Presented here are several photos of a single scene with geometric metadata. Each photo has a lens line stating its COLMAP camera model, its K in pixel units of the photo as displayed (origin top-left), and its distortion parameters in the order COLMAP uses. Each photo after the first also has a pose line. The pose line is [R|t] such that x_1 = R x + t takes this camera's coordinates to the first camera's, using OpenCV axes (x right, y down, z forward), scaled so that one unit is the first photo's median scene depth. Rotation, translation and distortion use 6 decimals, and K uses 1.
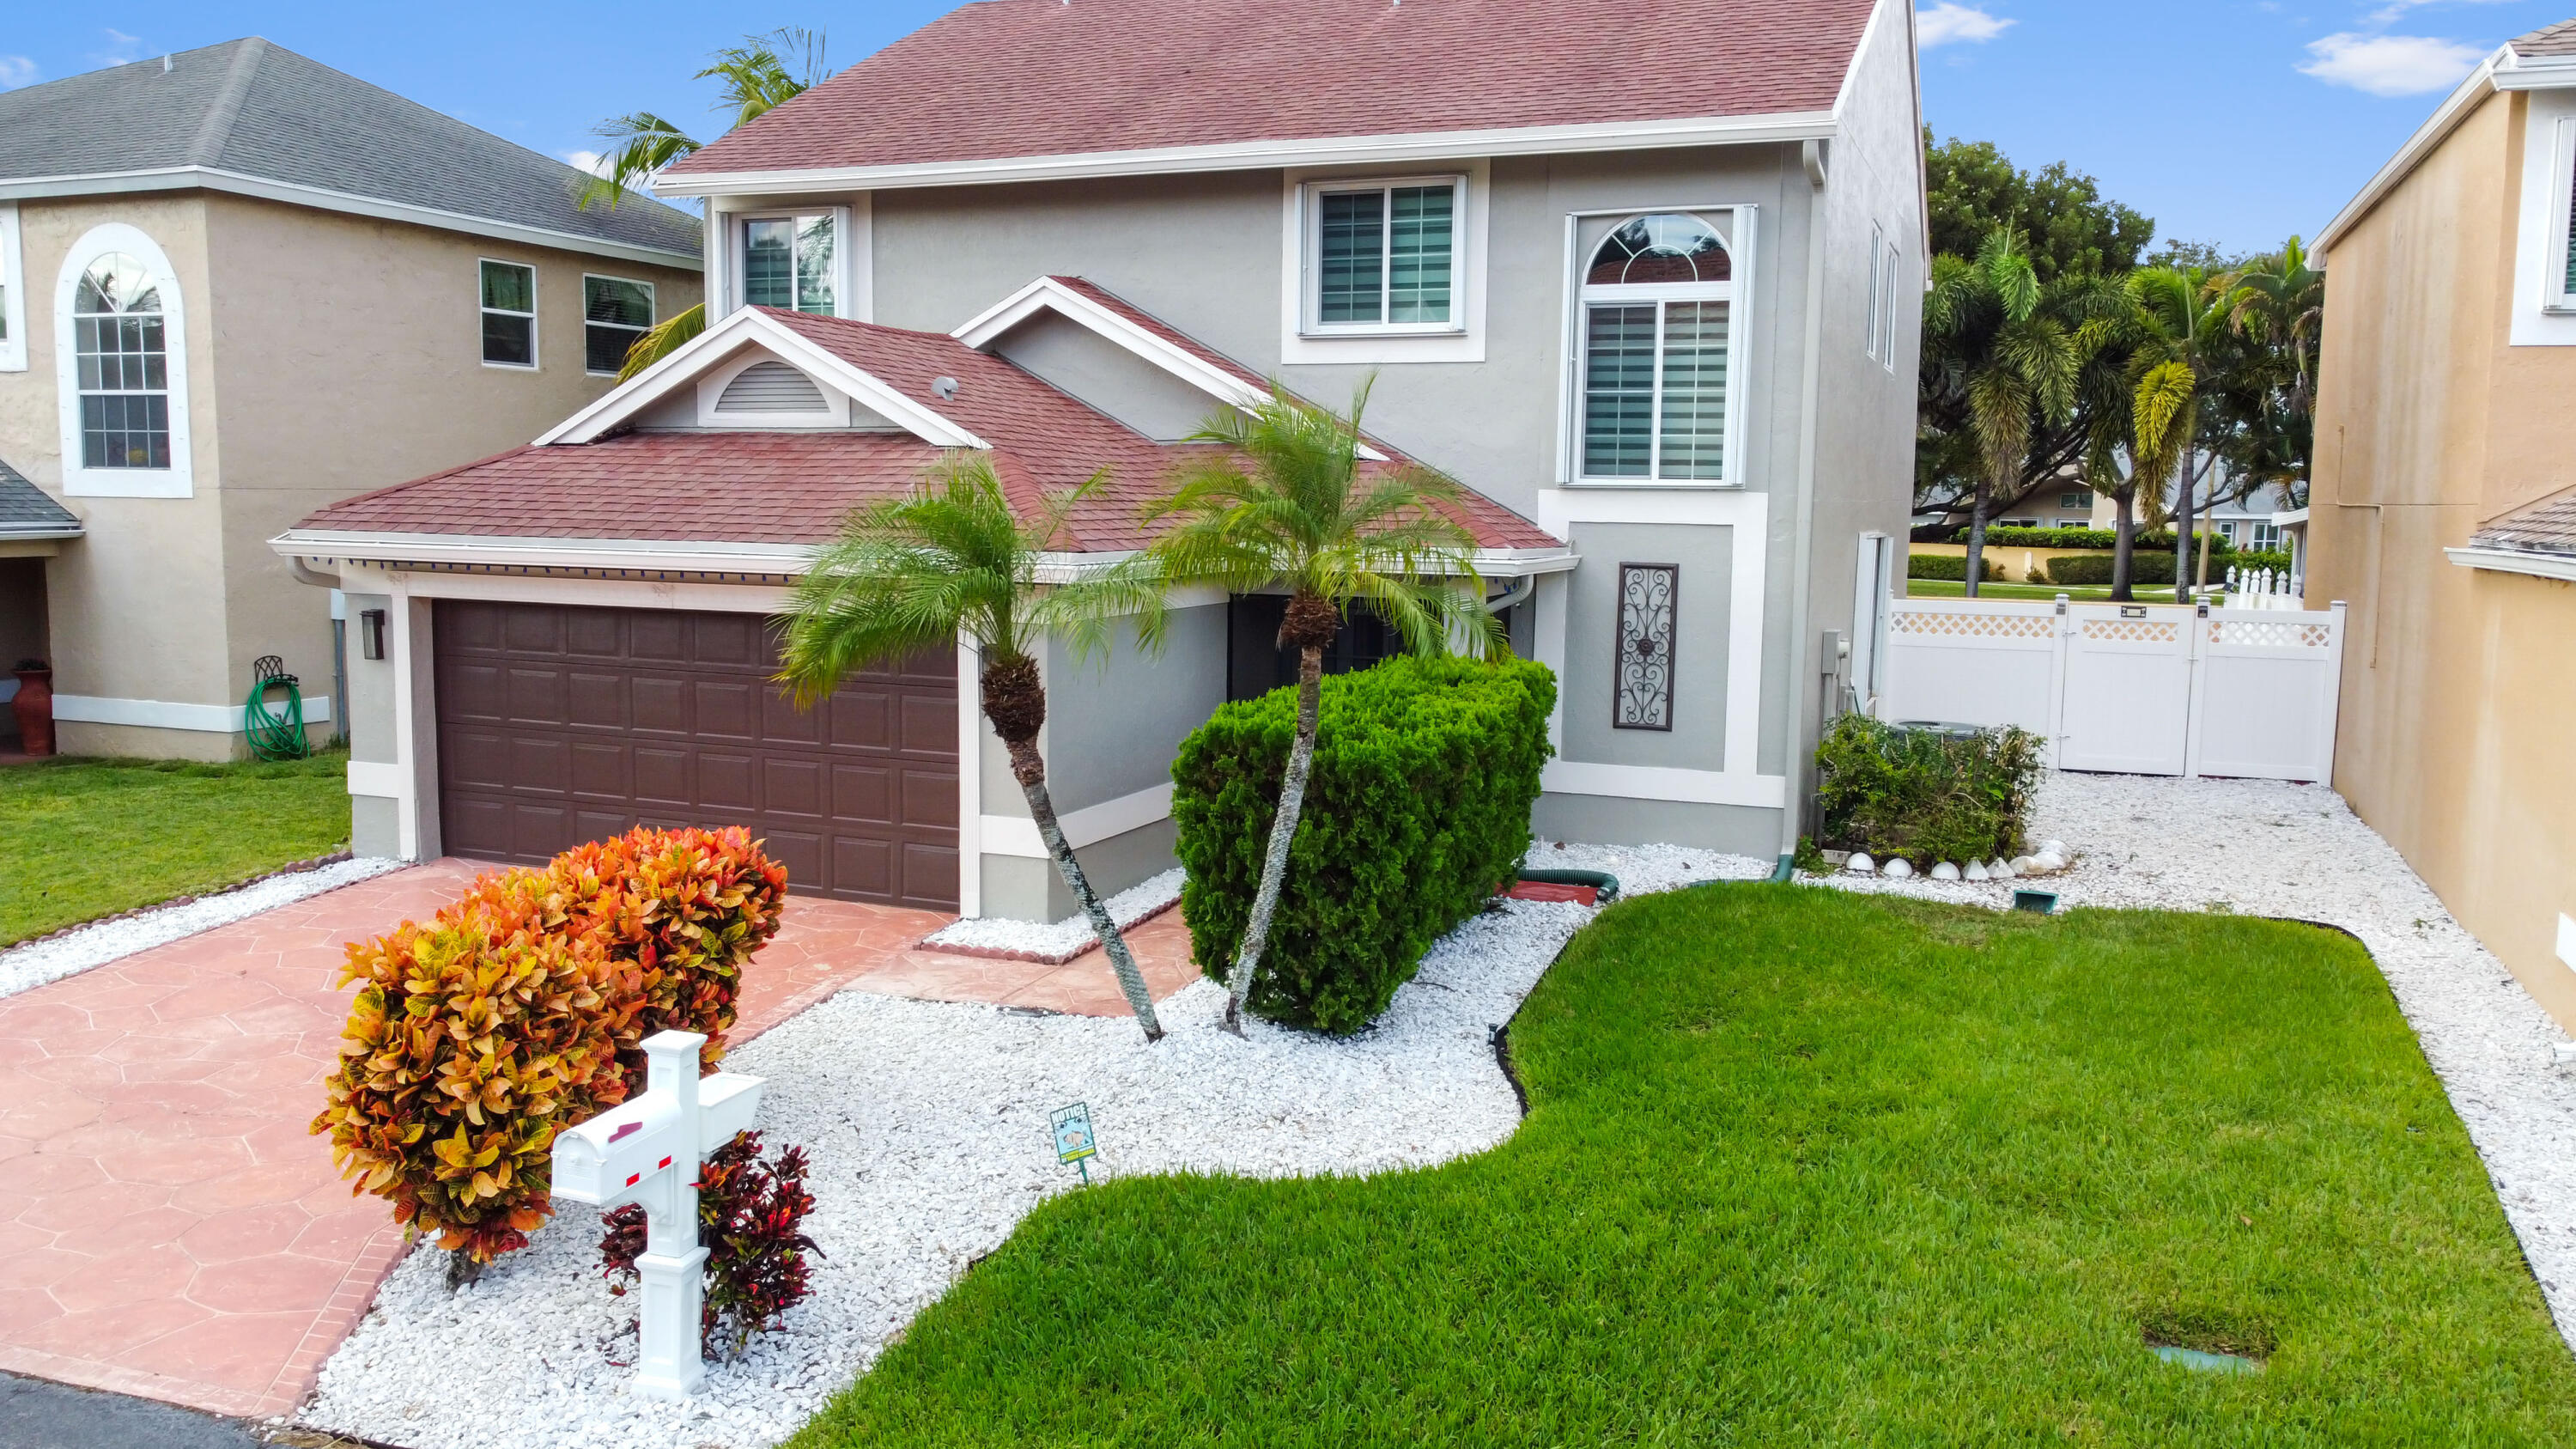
lens RADIAL K [[1959.0, 0, 1288.0], [0, 1959.0, 724.5], [0, 0, 1]] dist [0.001571, -0.001278]
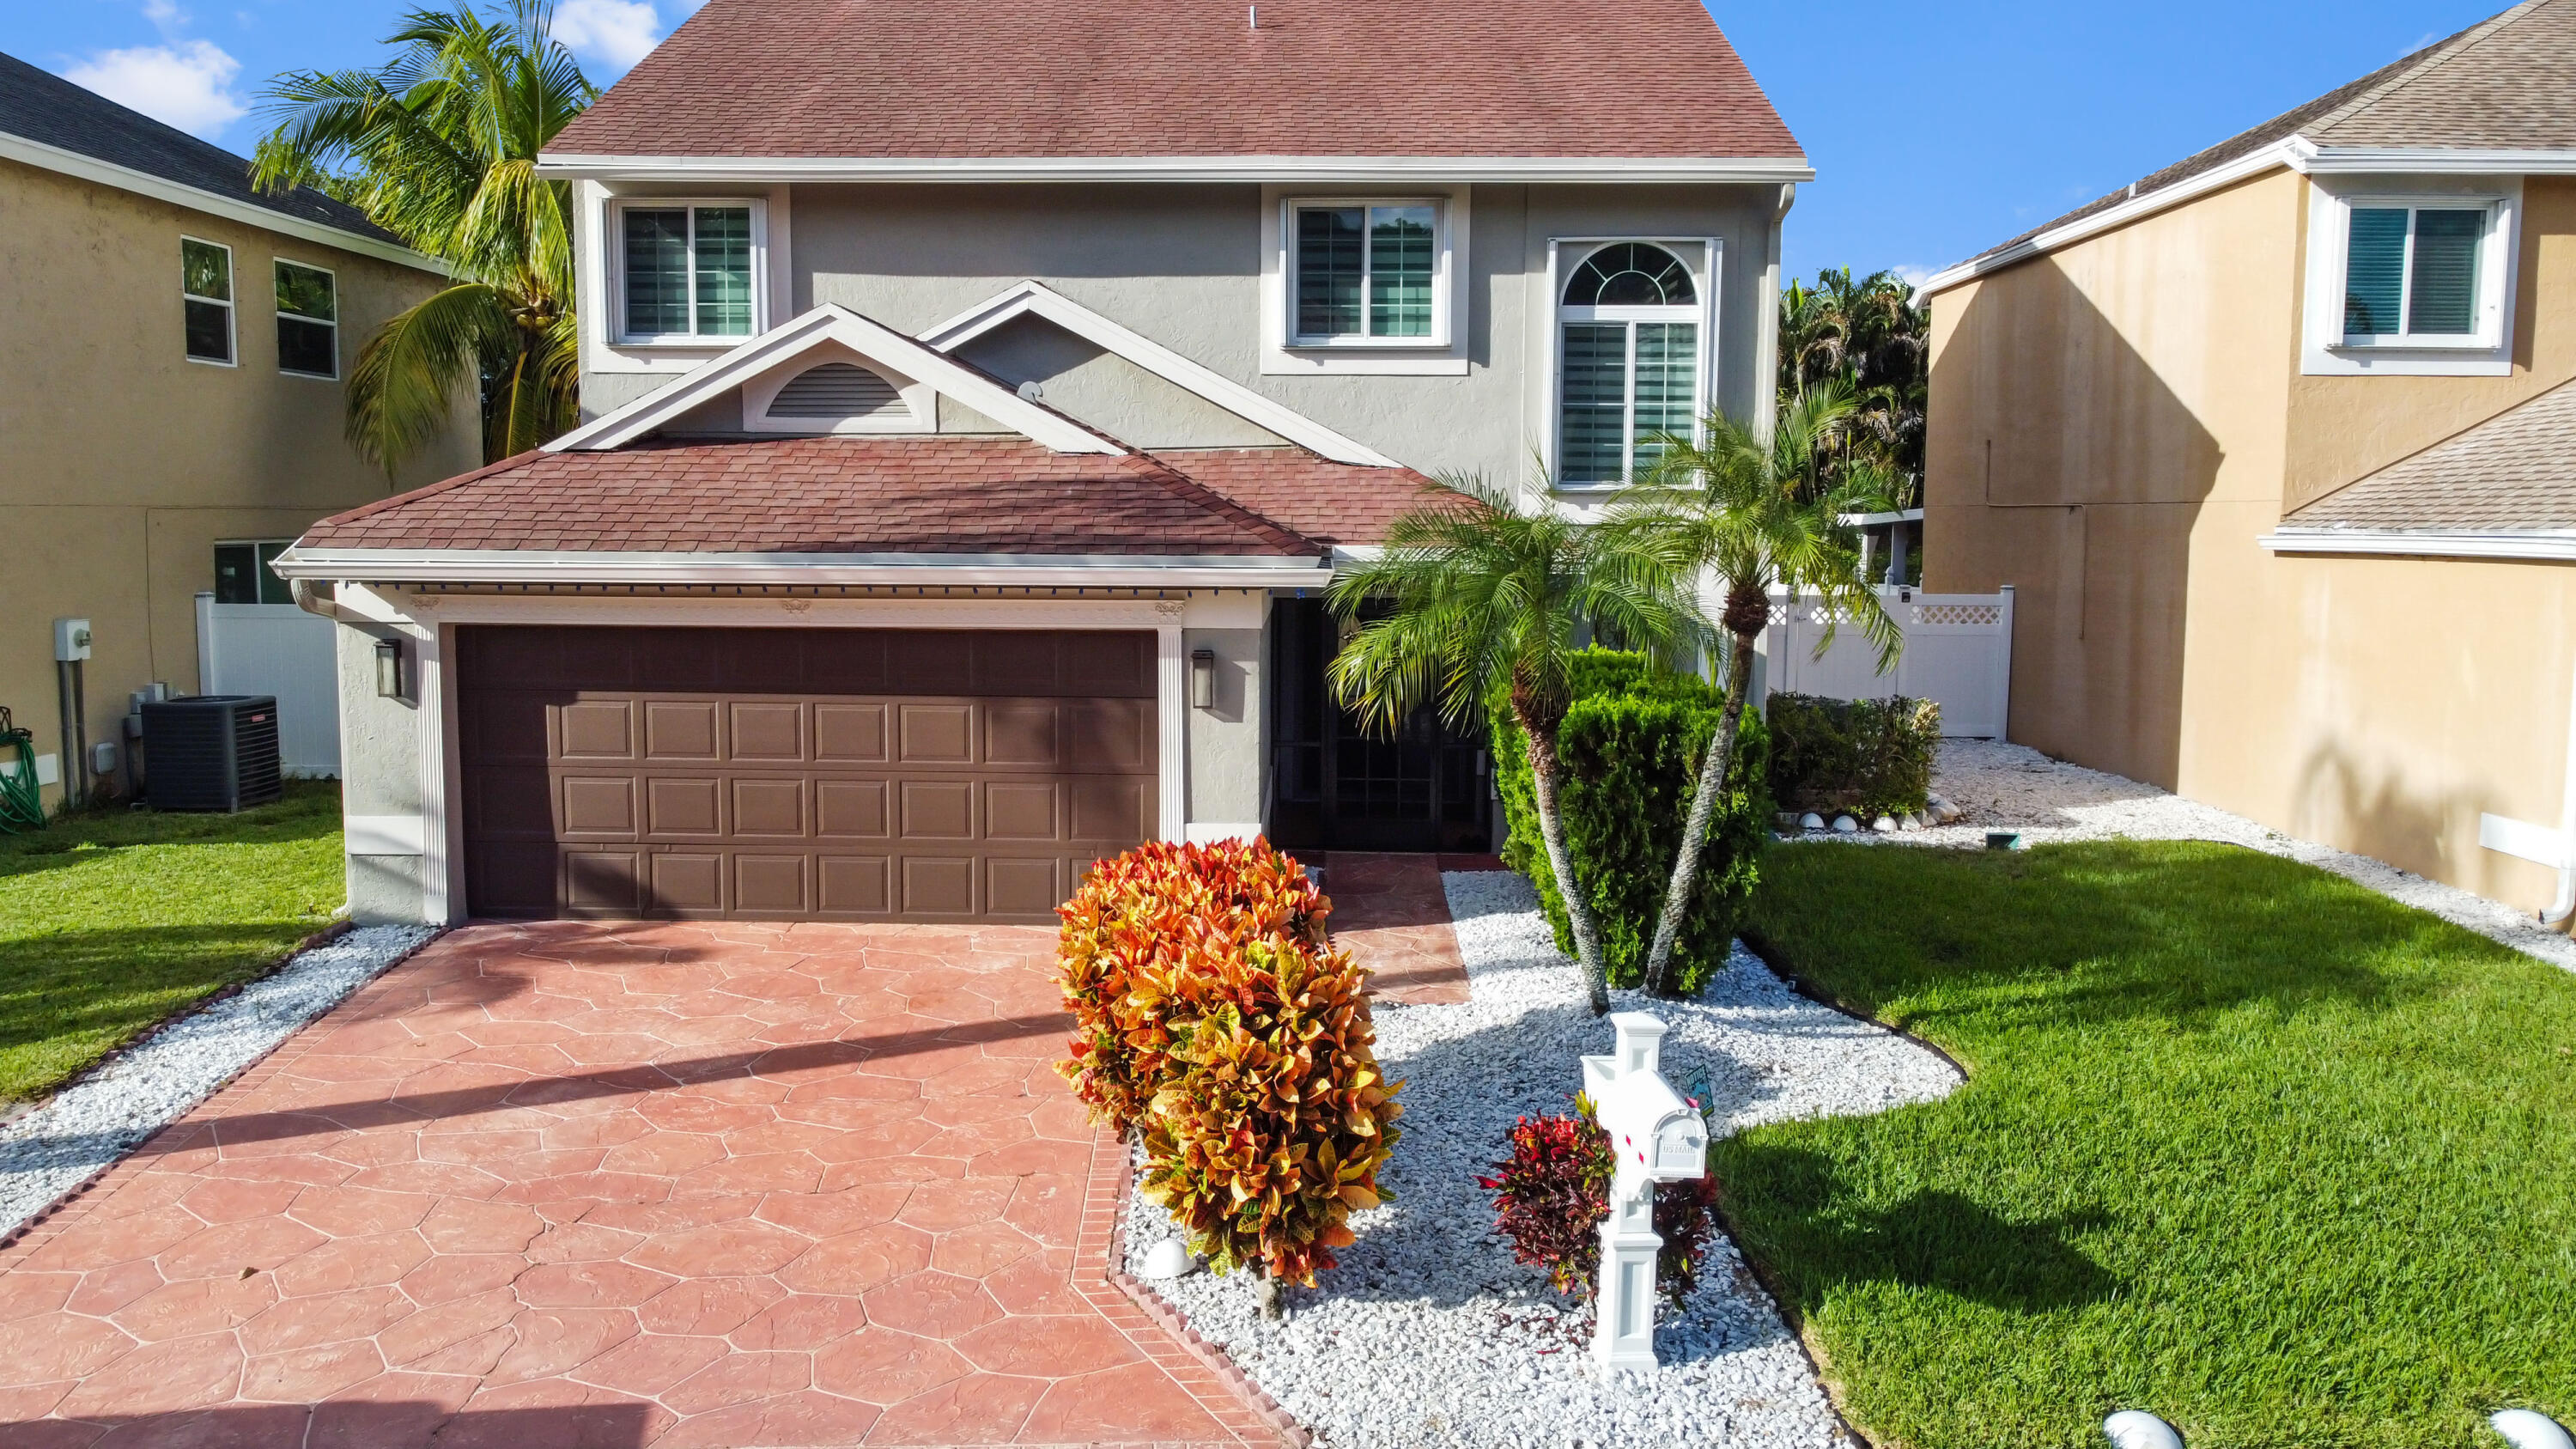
lens RADIAL K [[1948.7, 0, 1288.0], [0, 1948.7, 724.5], [0, 0, 1]] dist [0.003146, -0.009399]
pose [[0.935724, -0.046743, 0.349623, -0.381460], [0.049229, 0.998786, 0.001778, -0.002571], [-0.349282, 0.015548, 0.936889, 0.048681]]
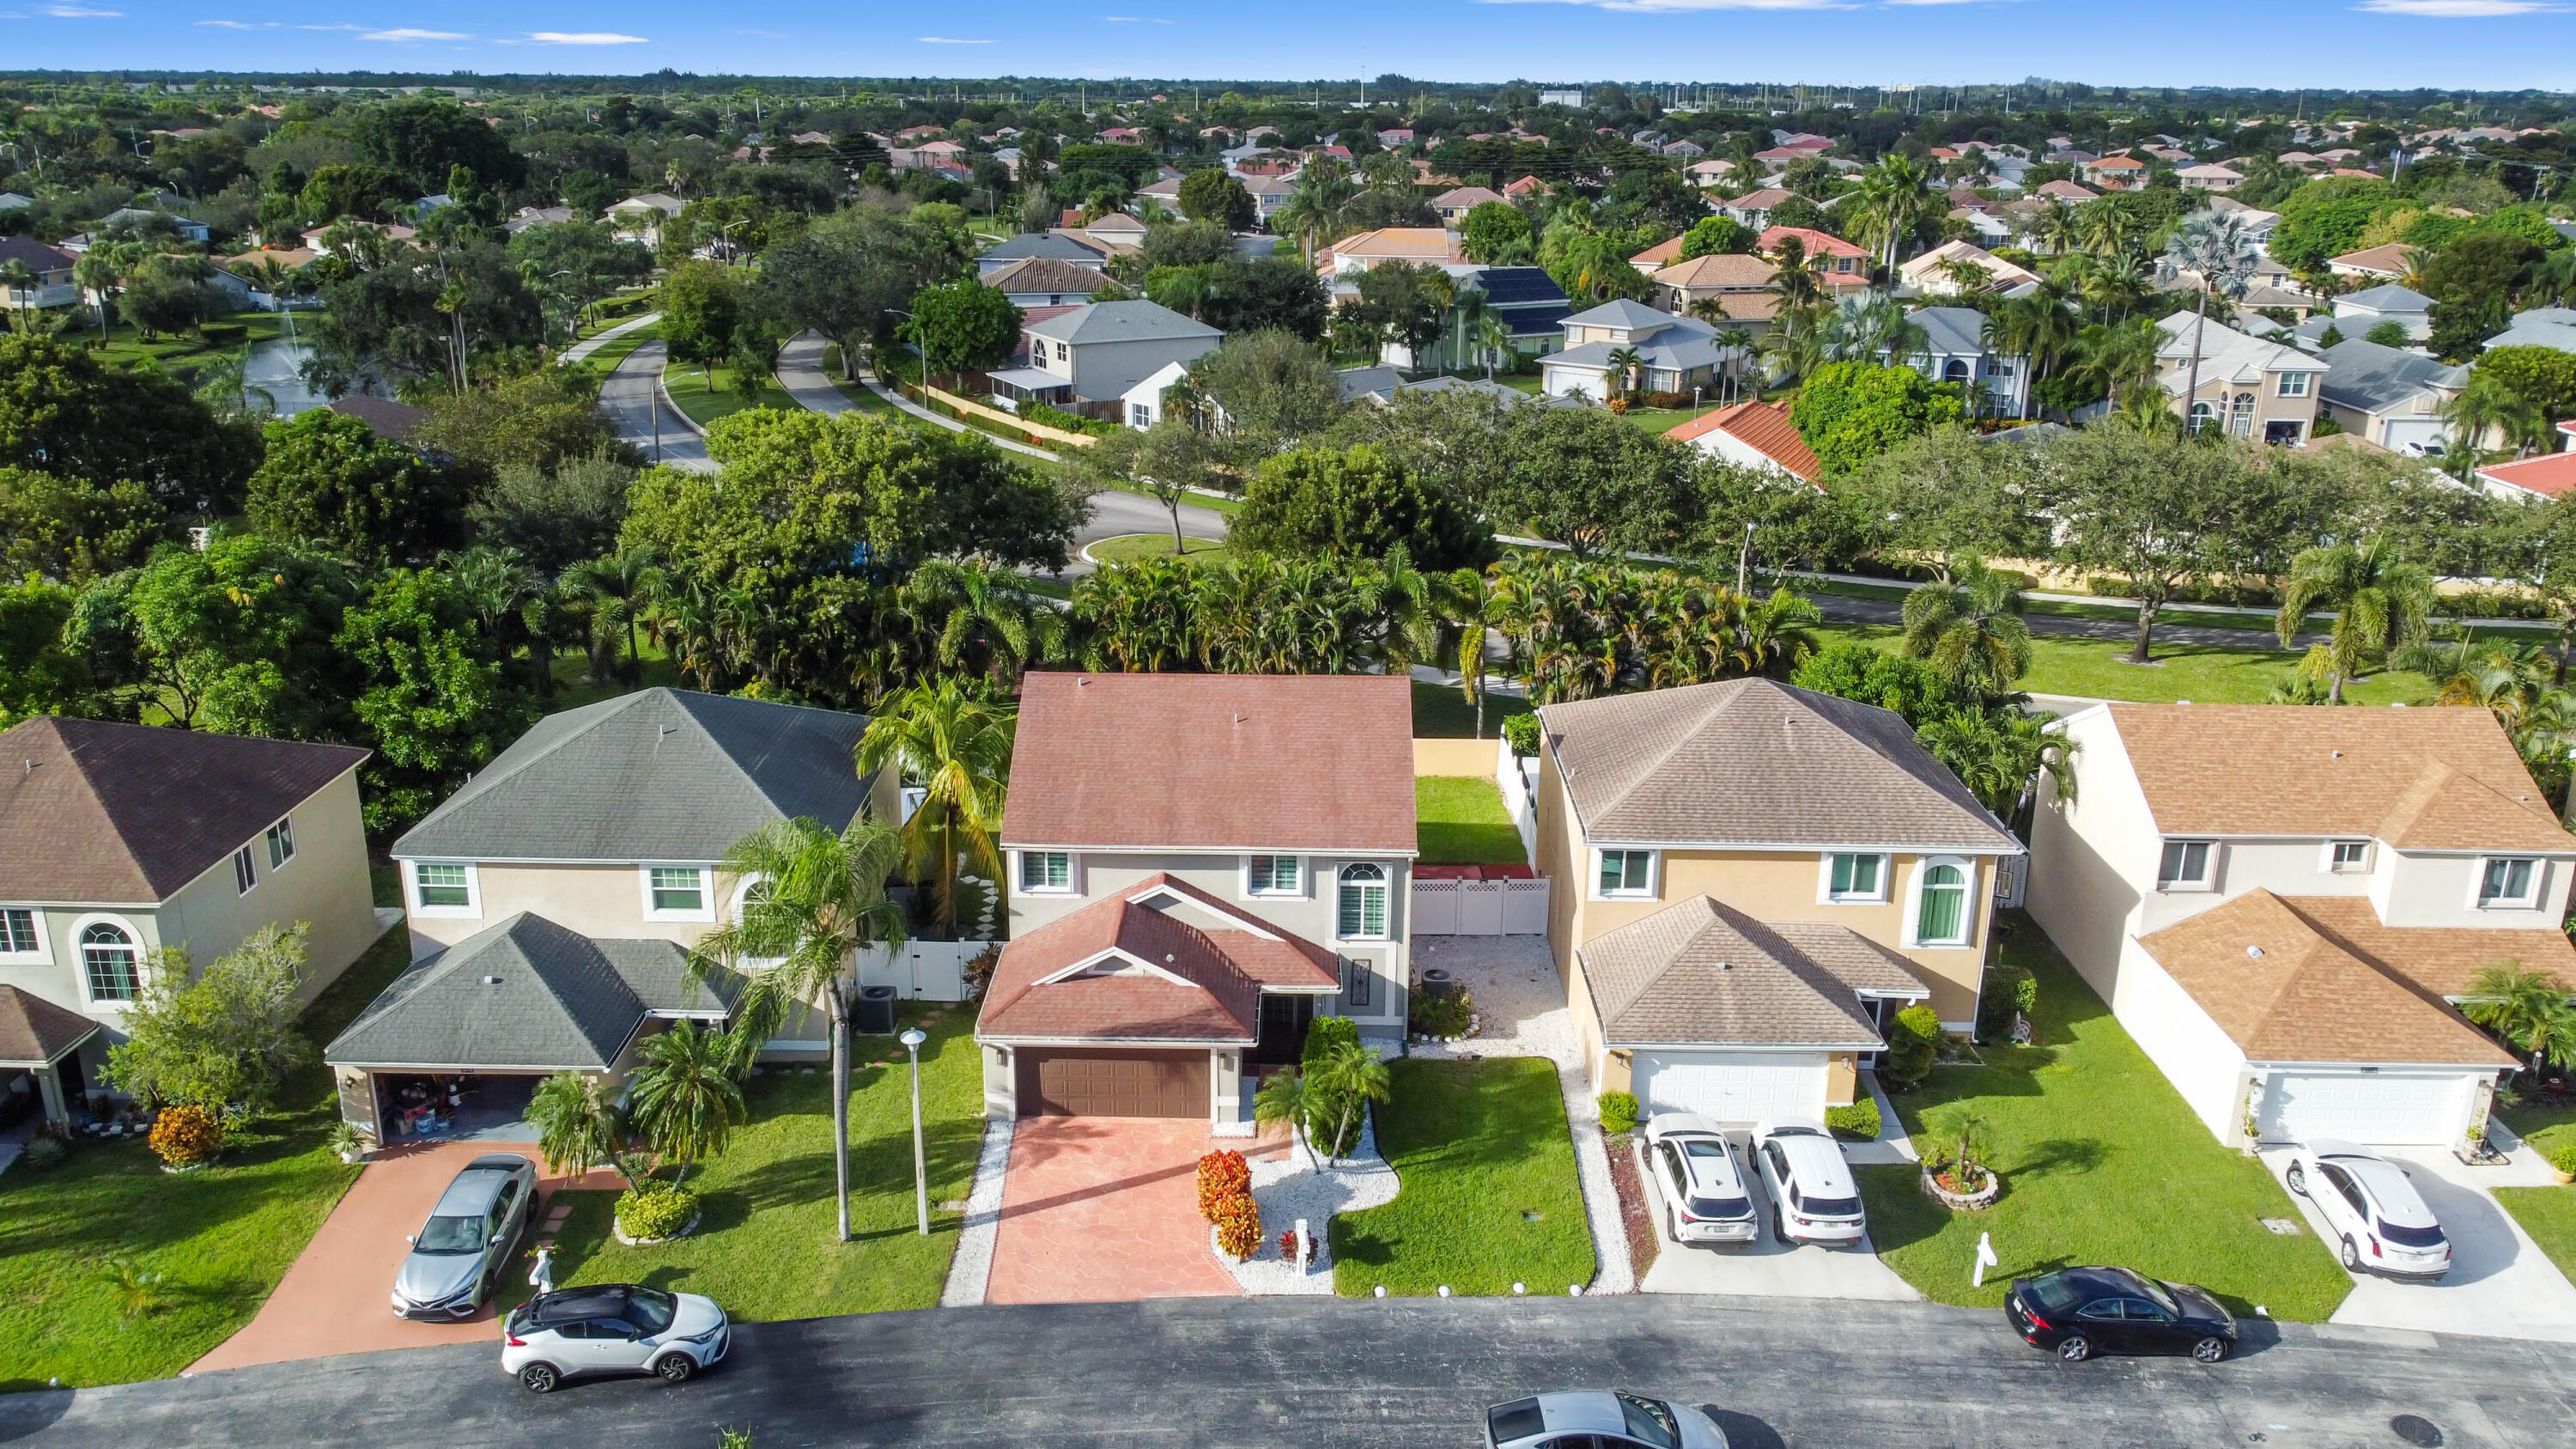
lens RADIAL K [[1948.7, 0, 1288.0], [0, 1948.7, 724.5], [0, 0, 1]] dist [0.003146, -0.009399]
pose [[0.933574, -0.118498, 0.338226, -0.994333], [0.047059, 0.976116, 0.212091, -1.173121], [-0.355281, -0.182086, 0.916853, -1.886160]]
